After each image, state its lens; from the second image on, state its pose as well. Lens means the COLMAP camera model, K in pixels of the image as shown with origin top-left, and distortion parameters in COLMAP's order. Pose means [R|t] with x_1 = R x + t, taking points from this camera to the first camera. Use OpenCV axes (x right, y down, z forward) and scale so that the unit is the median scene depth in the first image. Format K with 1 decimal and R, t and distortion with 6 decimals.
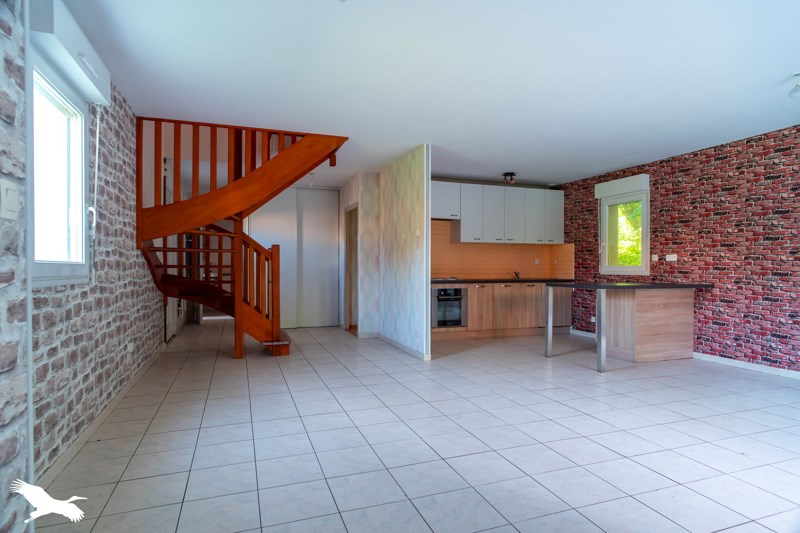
lens RADIAL K [[448.8, 0, 398.5], [0, 448.8, 270.3], [0, 0, 1]] dist [-0.012431, 0.001019]
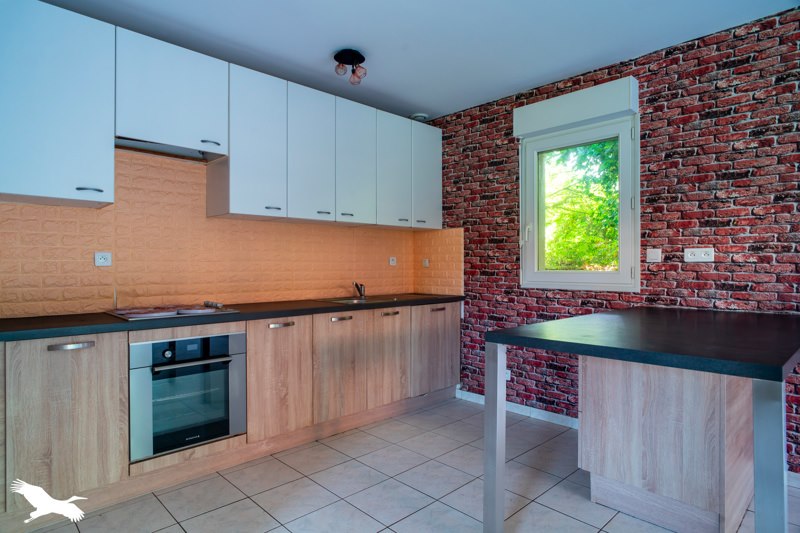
lens RADIAL K [[448.8, 0, 398.4], [0, 448.8, 268.7], [0, 0, 1]] dist [-0.012431, 0.001019]
pose [[0.913955, -0.006576, 0.405762, 0.114711], [0.006163, 0.999978, 0.002325, -0.013972], [-0.405769, 0.000376, 0.913976, 0.584761]]
